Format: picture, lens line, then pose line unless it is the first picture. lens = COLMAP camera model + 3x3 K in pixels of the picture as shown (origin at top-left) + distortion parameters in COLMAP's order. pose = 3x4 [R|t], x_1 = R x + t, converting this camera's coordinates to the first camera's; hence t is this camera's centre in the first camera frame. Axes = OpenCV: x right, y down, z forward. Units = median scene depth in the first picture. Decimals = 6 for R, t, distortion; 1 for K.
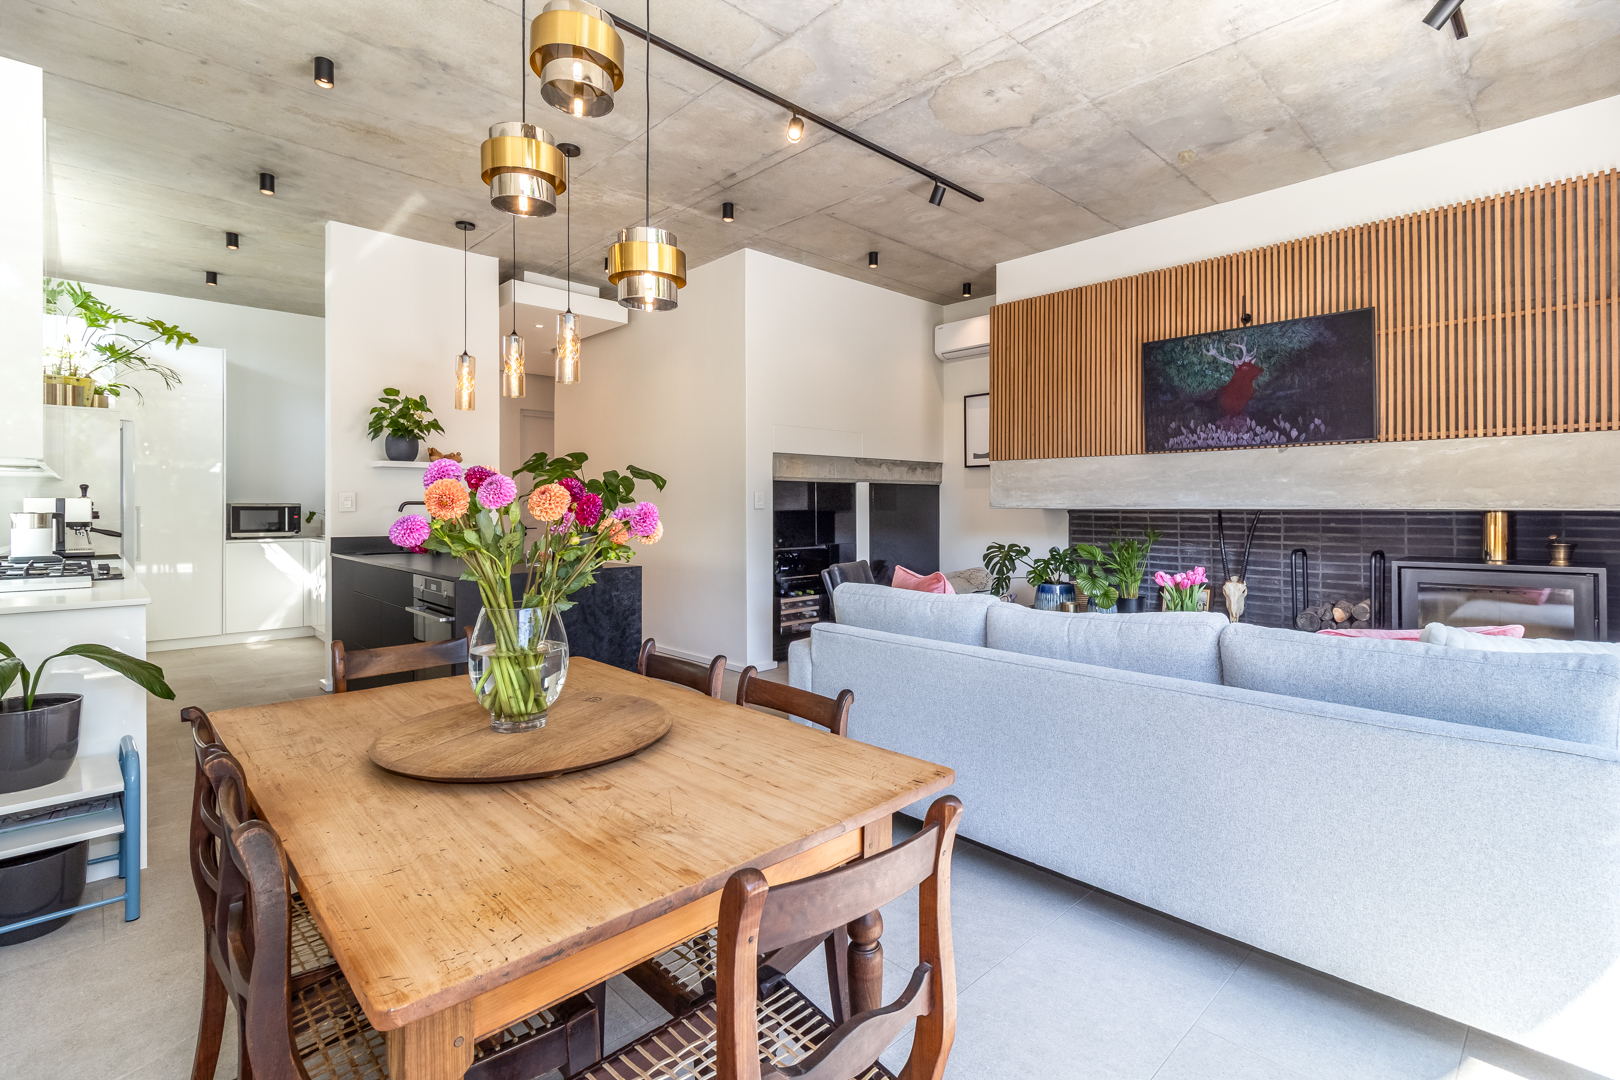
lens RADIAL K [[751.3, 0, 830.6], [0, 751.3, 509.7], [0, 0, 1]] dist [0.001732, -0.000855]
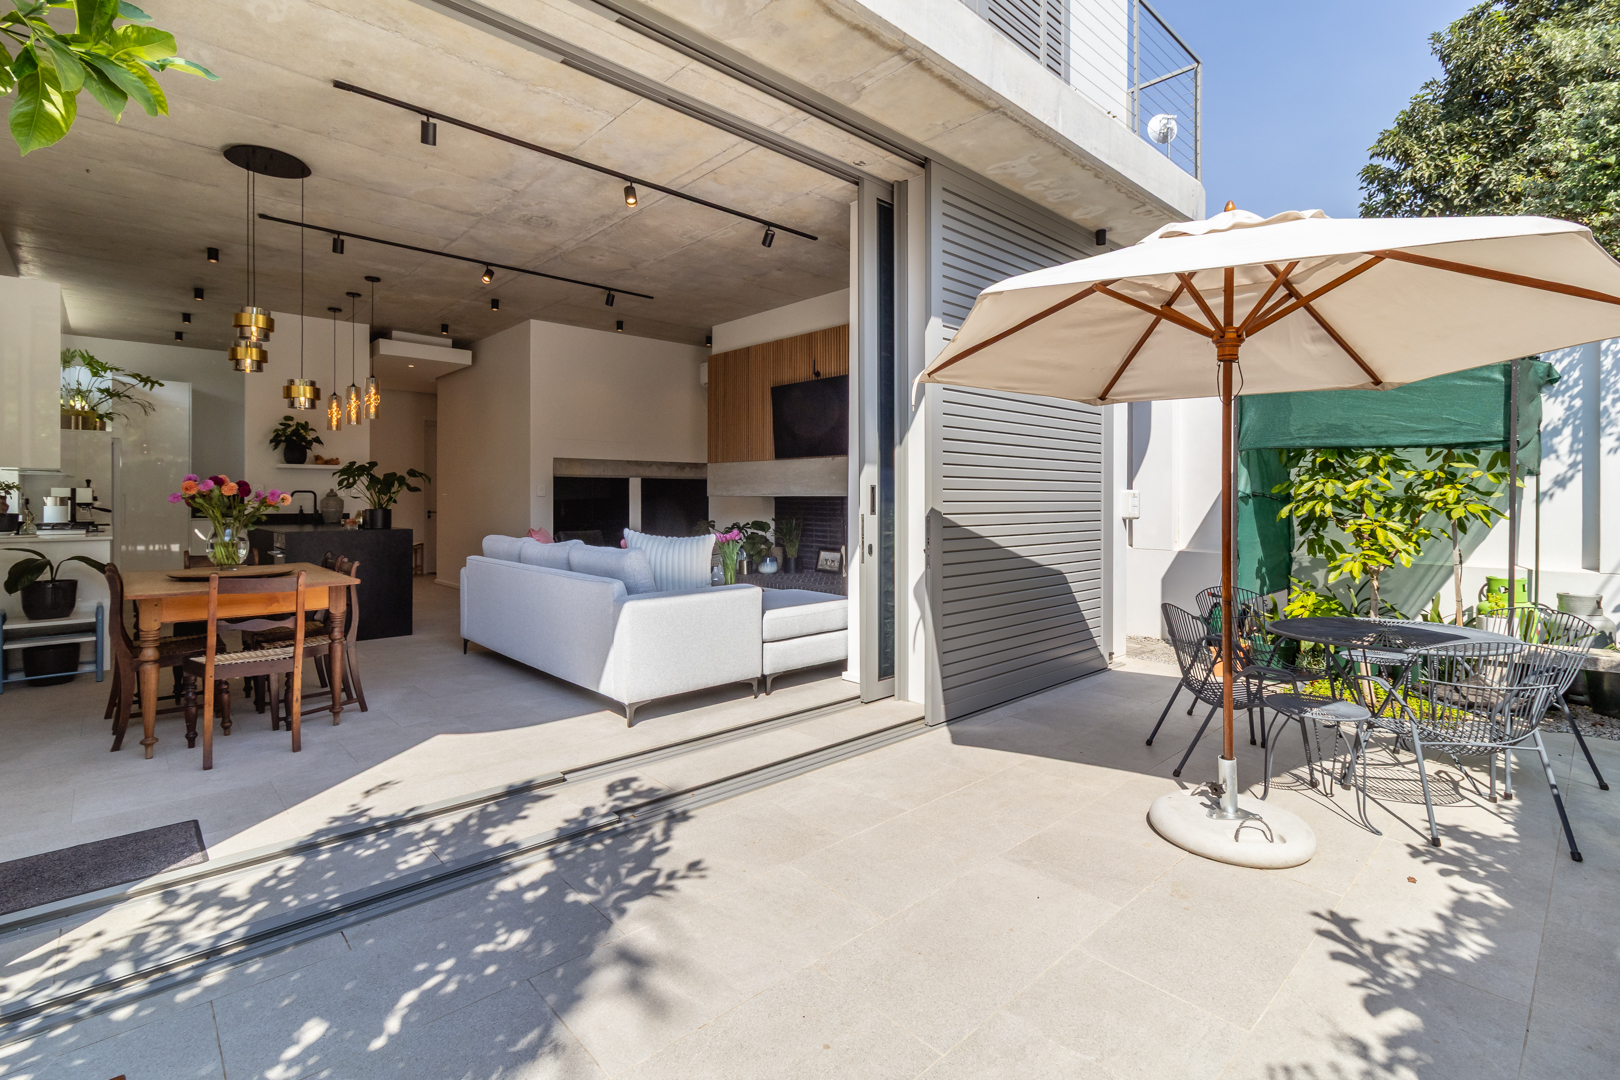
lens RADIAL K [[745.0, 0, 812.8], [0, 745.0, 499.1], [0, 0, 1]] dist [0.003645, 0.000460]
pose [[0.999659, 0.002246, -0.026016, 0.525142], [-0.002296, 0.999996, -0.001880, 0.006772], [0.026012, 0.001939, 0.999660, -0.490049]]
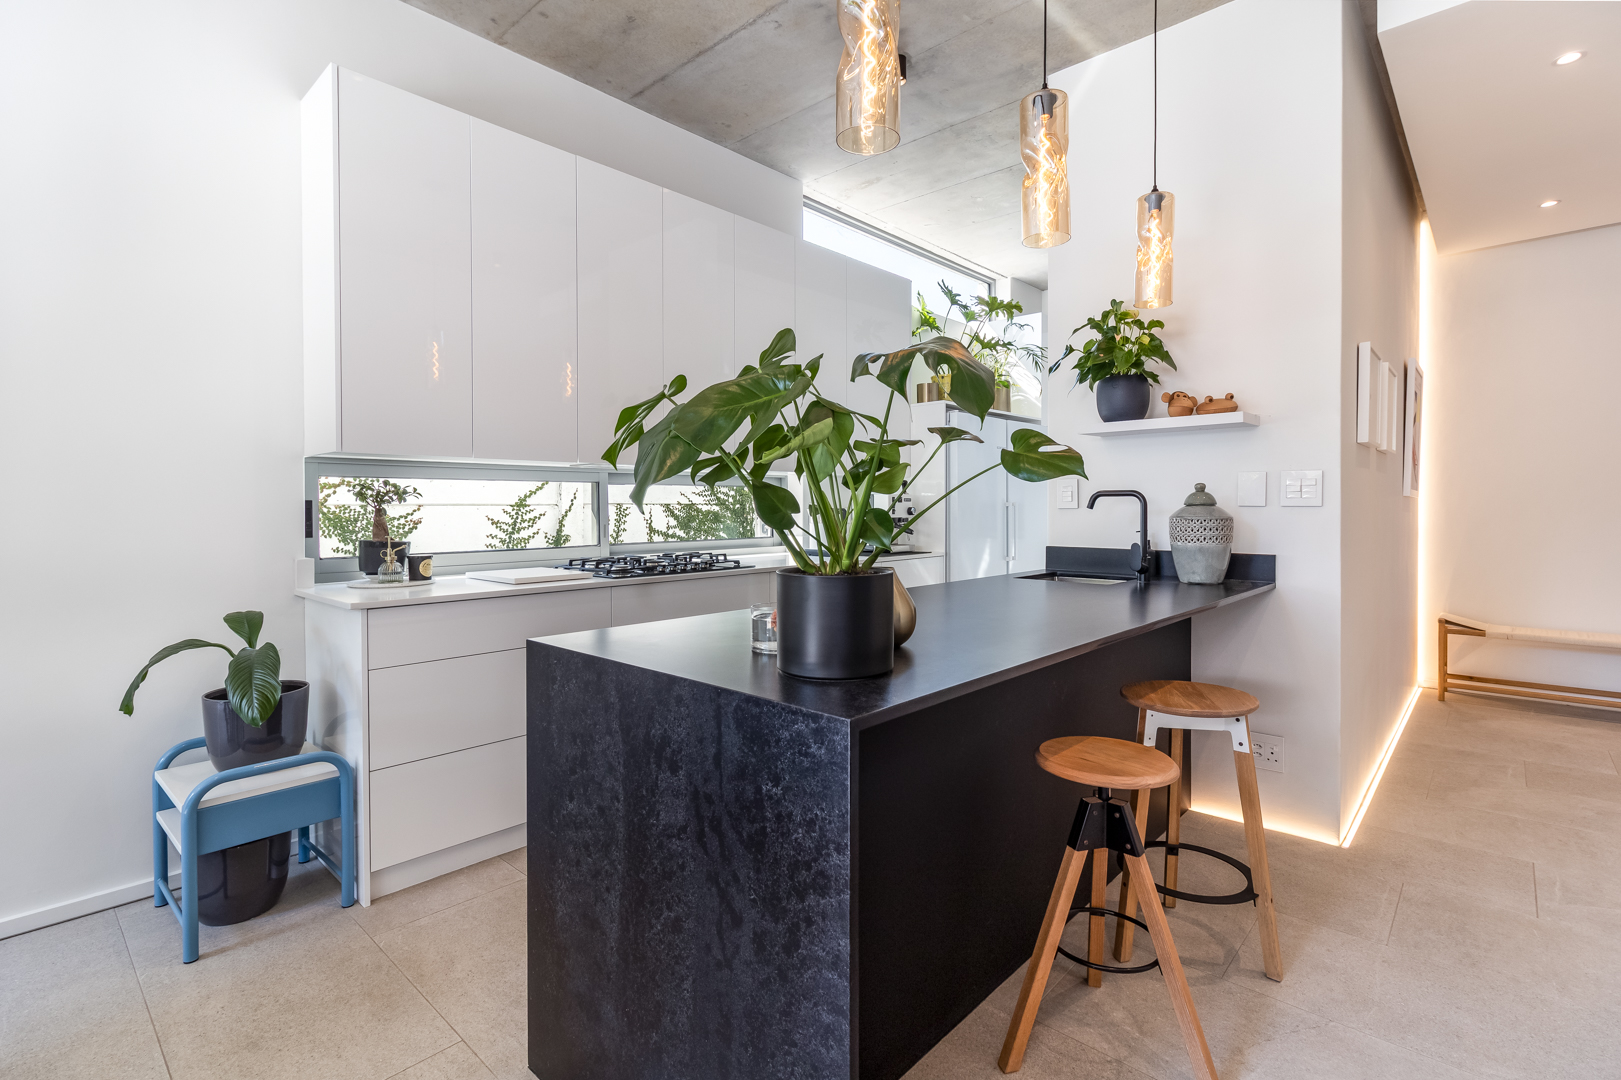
lens RADIAL K [[757.6, 0, 830.1], [0, 757.6, 515.5], [0, 0, 1]] dist [0.002472, 0.000691]
pose [[0.062967, 0.010666, -0.997959, 0.004824], [-0.001430, 0.999943, 0.010597, 0.001982], [0.998015, 0.000760, 0.062979, 0.753795]]
